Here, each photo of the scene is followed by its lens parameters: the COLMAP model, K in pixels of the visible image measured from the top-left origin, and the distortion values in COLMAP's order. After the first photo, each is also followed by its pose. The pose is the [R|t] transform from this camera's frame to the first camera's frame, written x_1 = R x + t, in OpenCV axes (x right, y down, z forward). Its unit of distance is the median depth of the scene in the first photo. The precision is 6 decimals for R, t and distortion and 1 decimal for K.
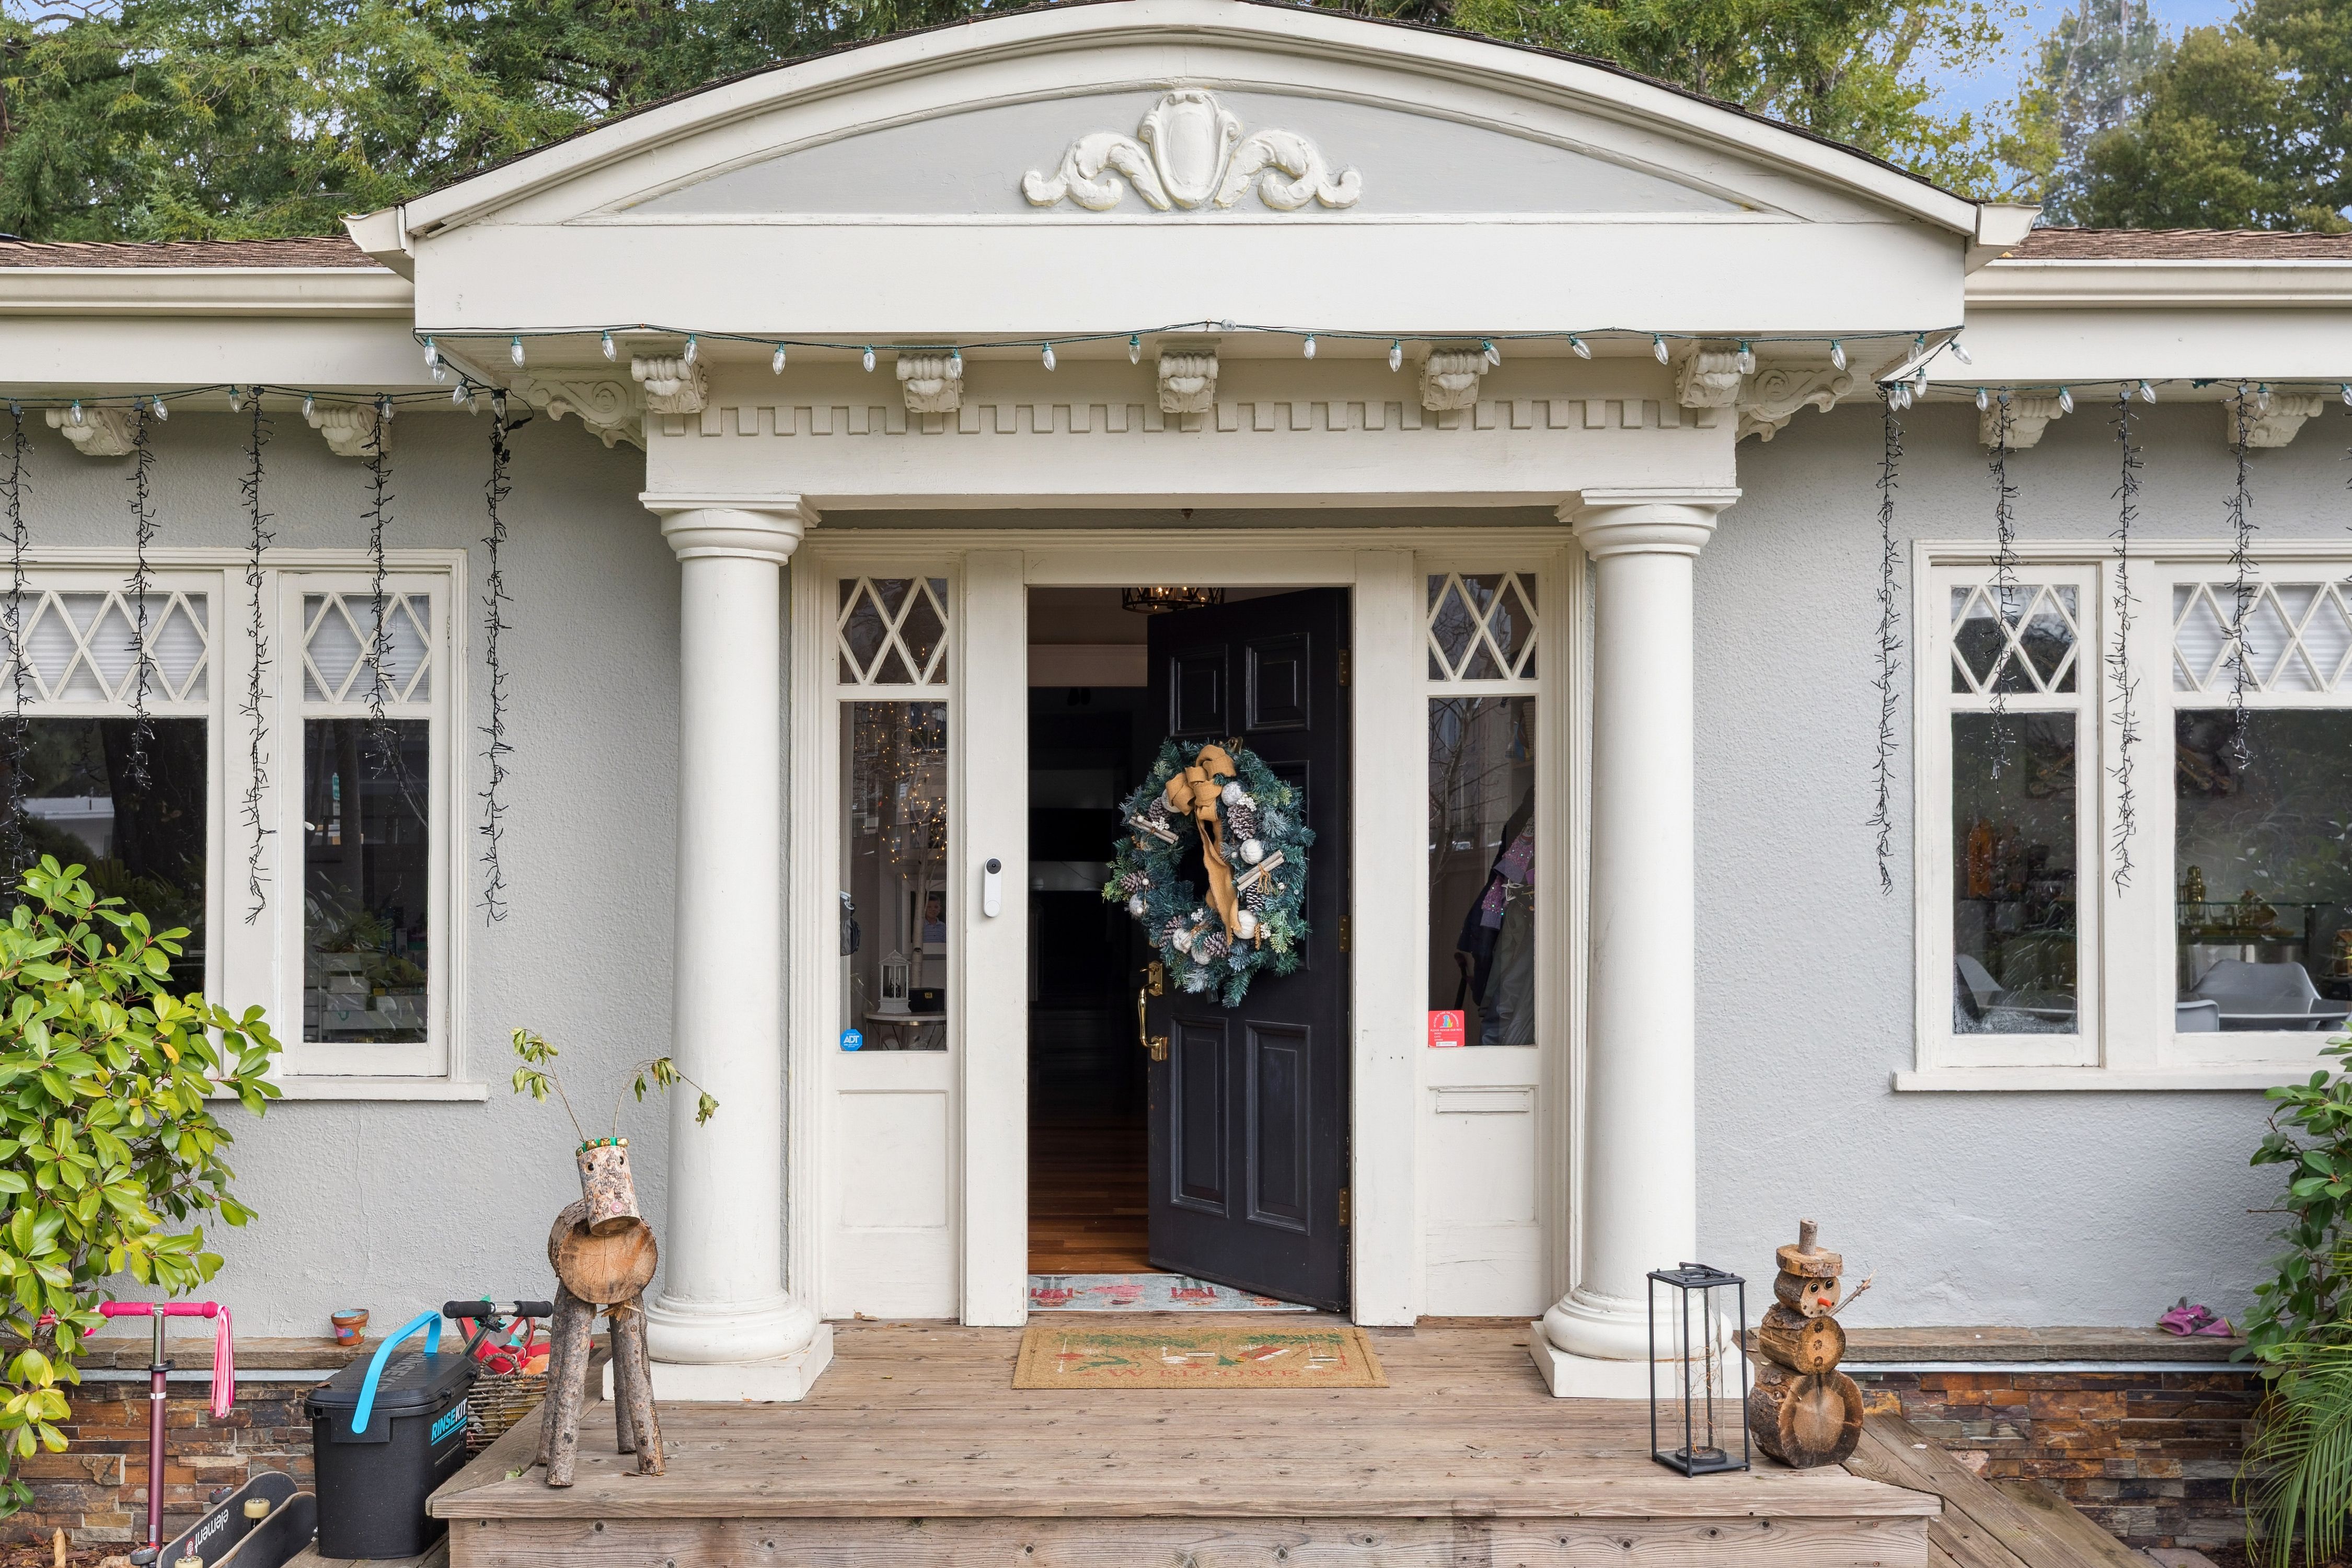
lens RADIAL K [[2173.9, 0, 1175.0], [0, 2173.9, 803.2], [0, 0, 1]] dist [0.004684, 0.000000]
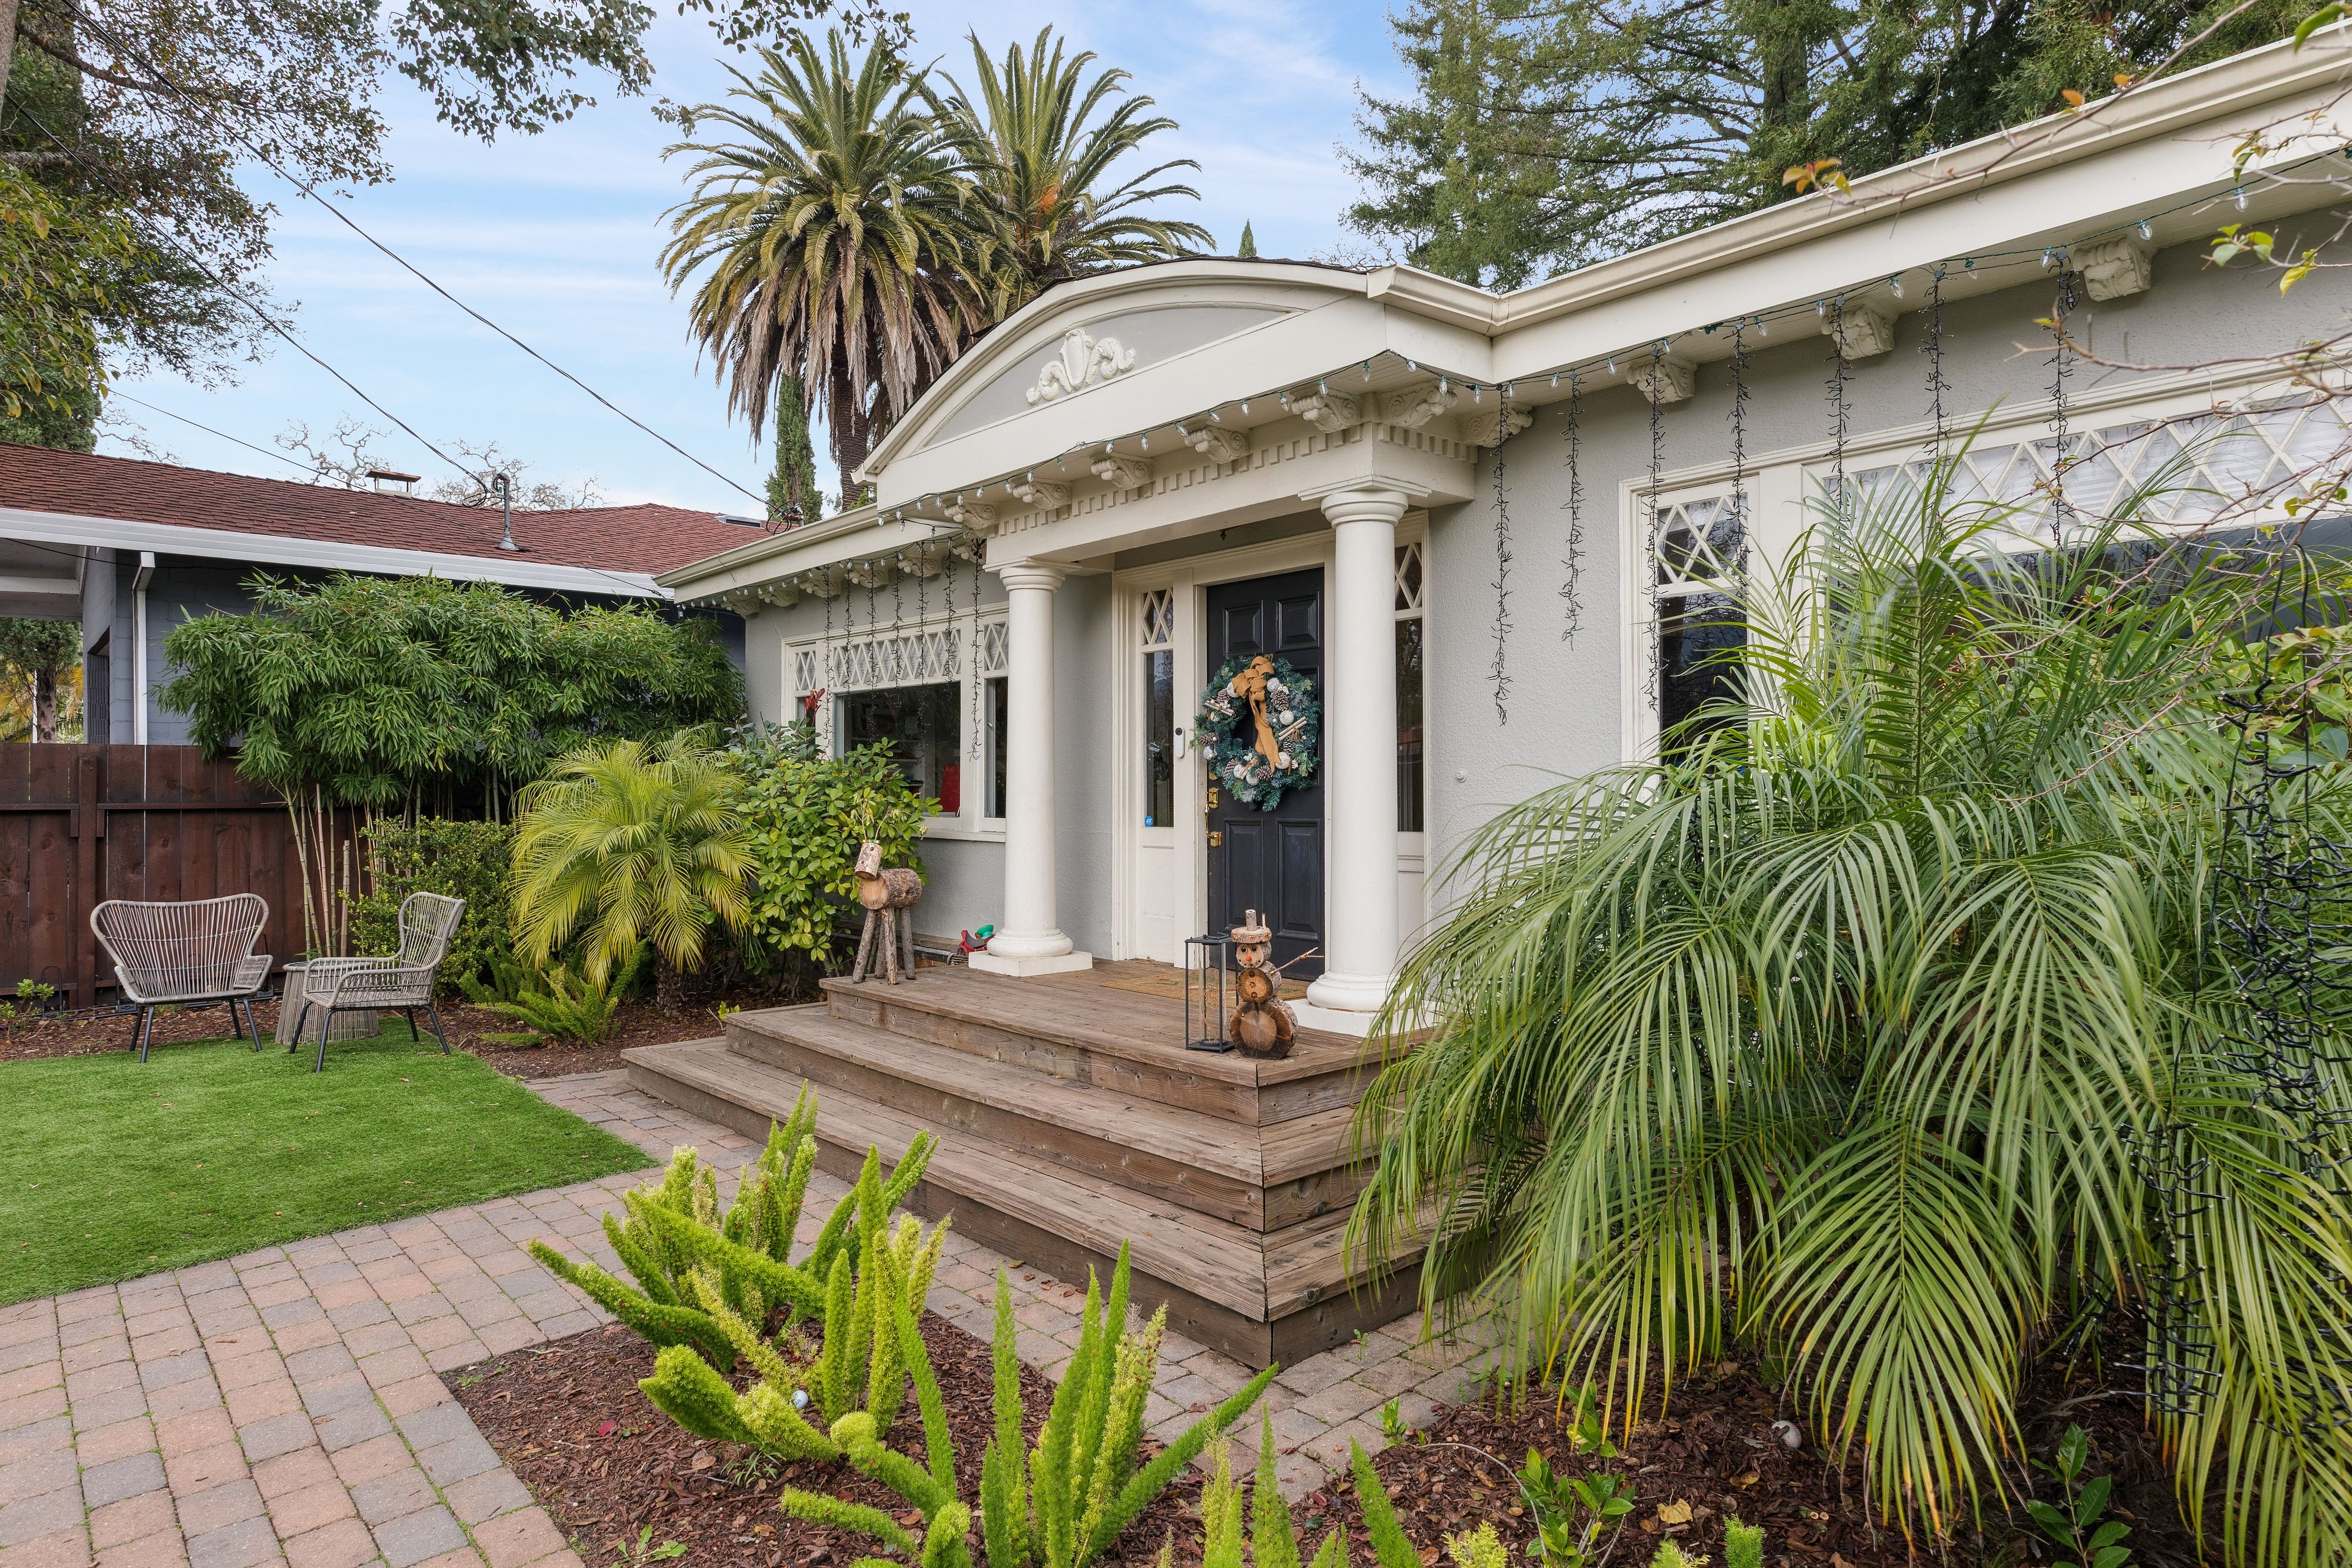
lens RADIAL K [[1310.4, 0, 1176.5], [0, 1310.4, 770.3], [0, 0, 1]] dist [-0.021297, 0.000201]
pose [[0.657373, -0.007065, -0.753532, 0.795578], [0.016412, 0.999853, 0.004944, 0.059513], [0.753386, -0.015617, 0.657393, 0.224197]]
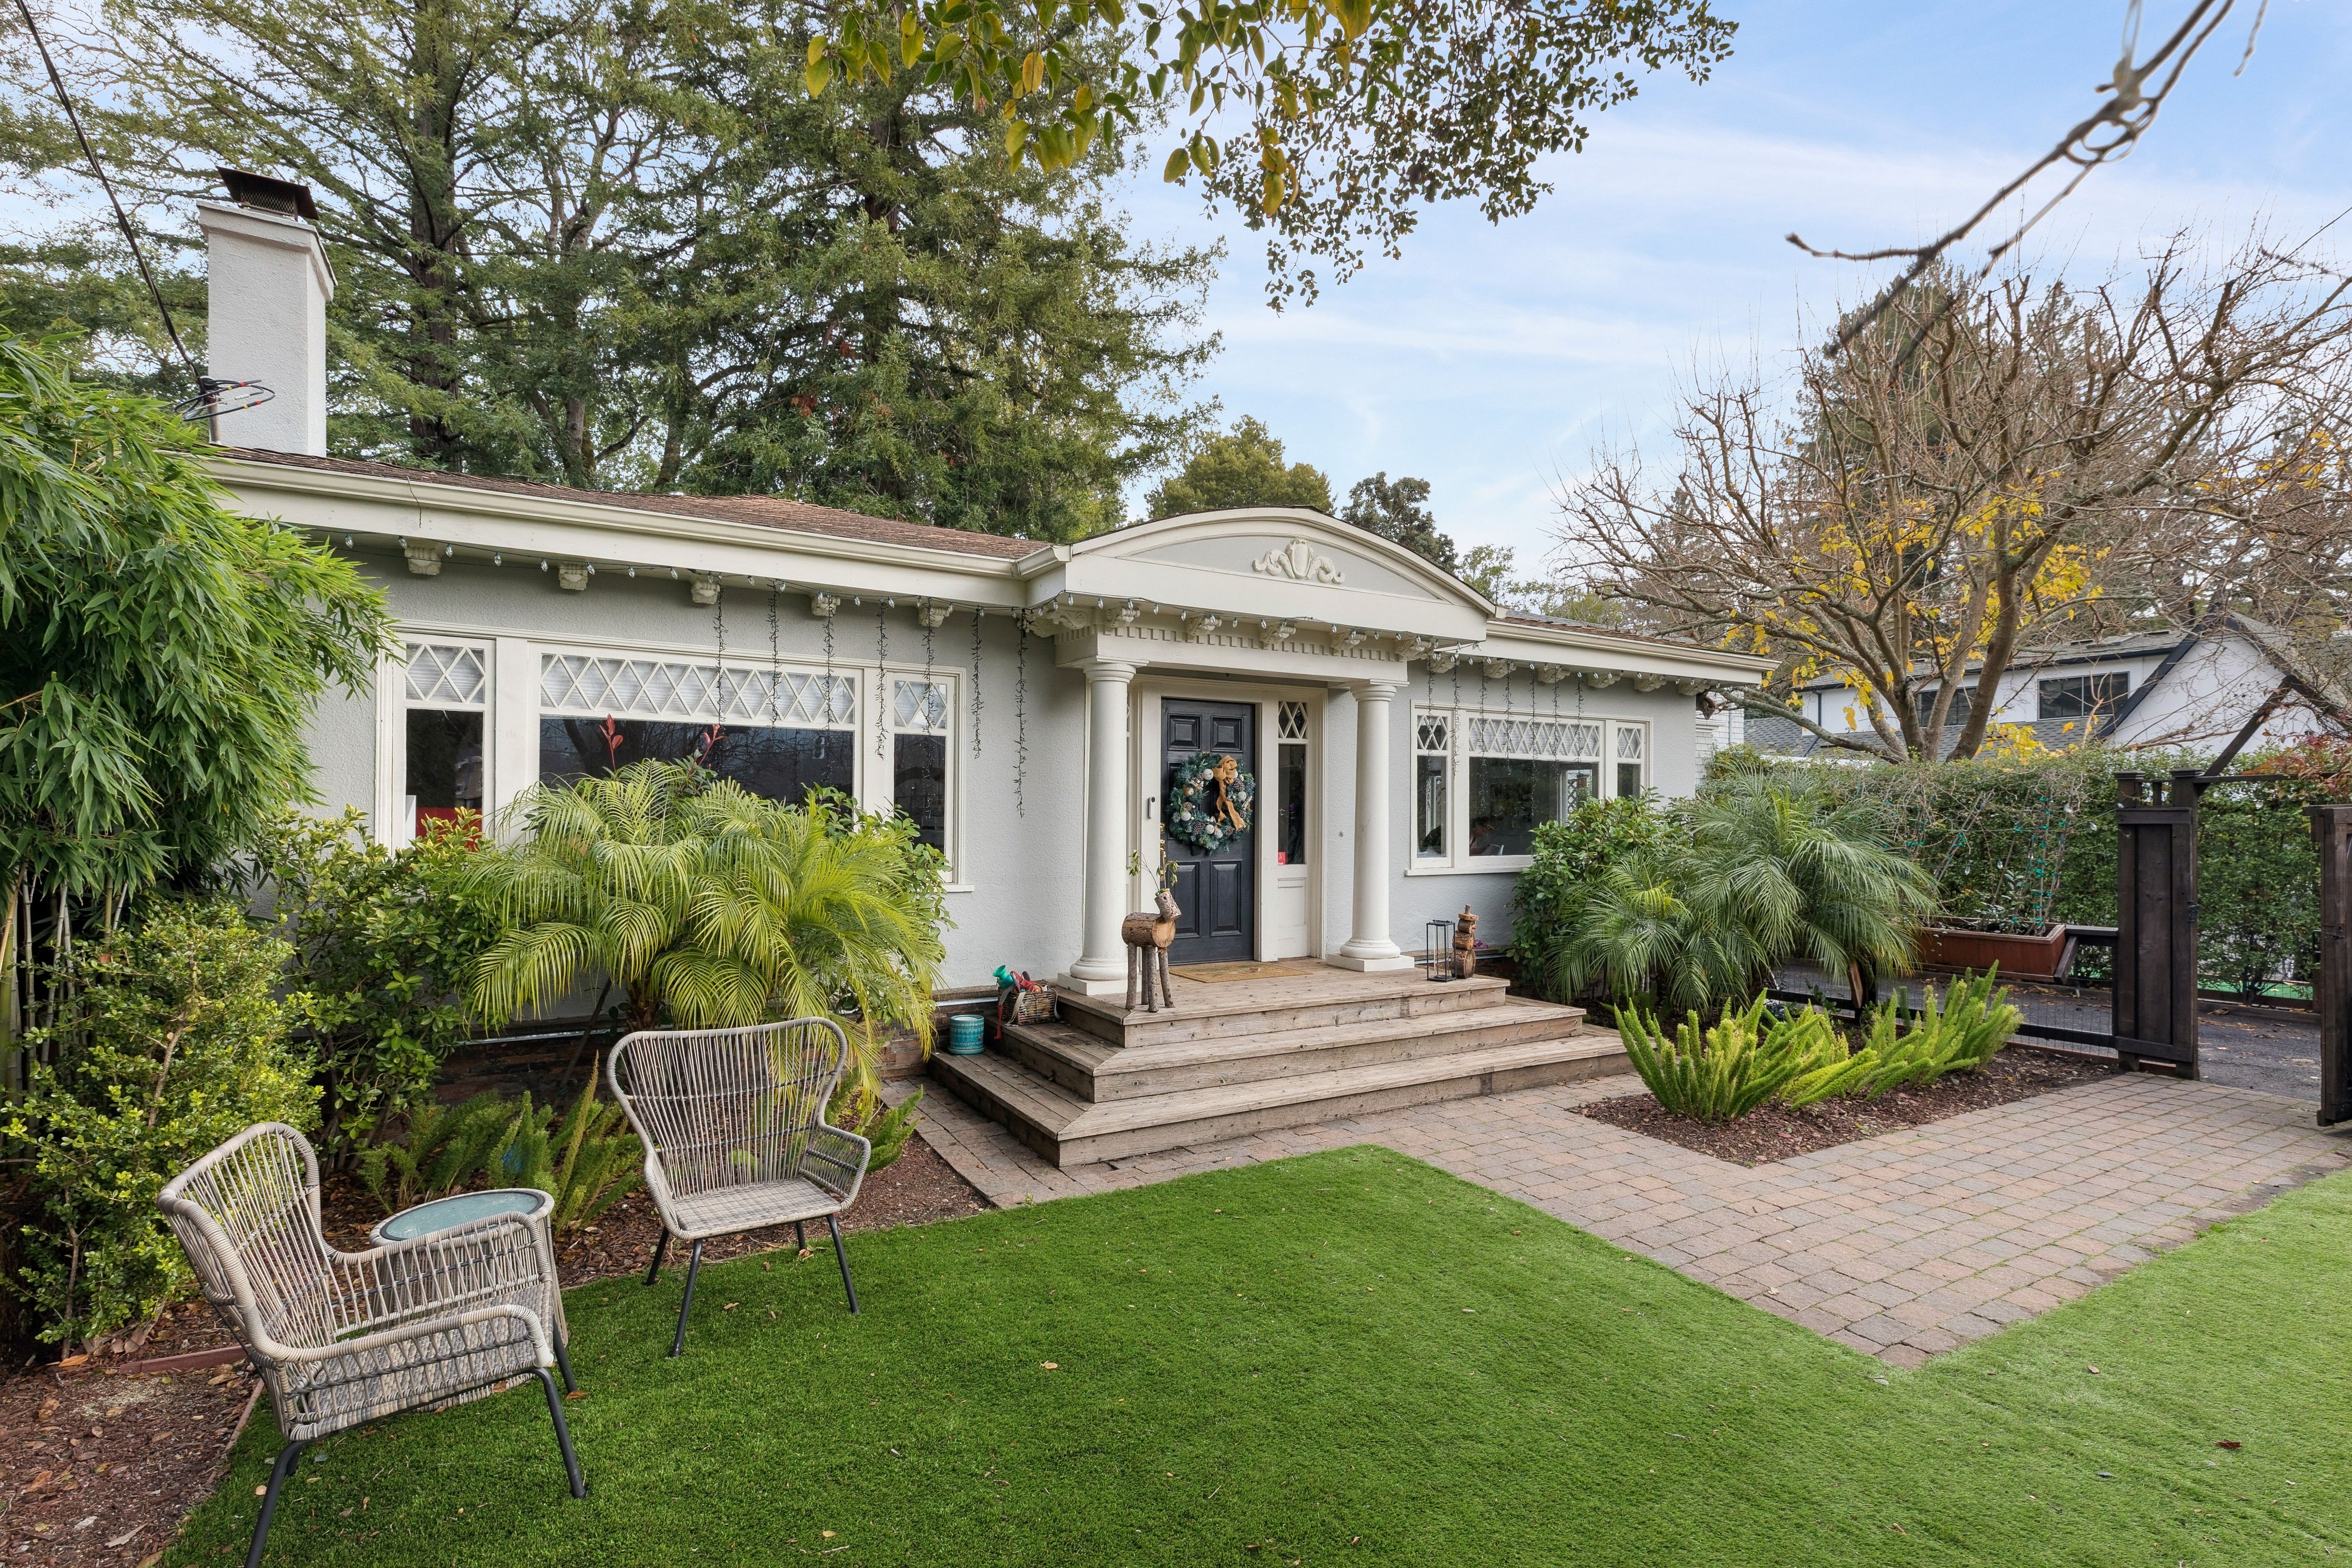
lens RADIAL K [[1066.5, 0, 1175.6], [0, 1066.5, 794.4], [0, 0, 1]] dist [-0.000799, -0.000038]
pose [[0.872231, 0.015906, 0.488836, -0.702245], [-0.012345, 0.999869, -0.010508, 0.035545], [-0.488939, 0.003131, 0.872313, -0.166187]]
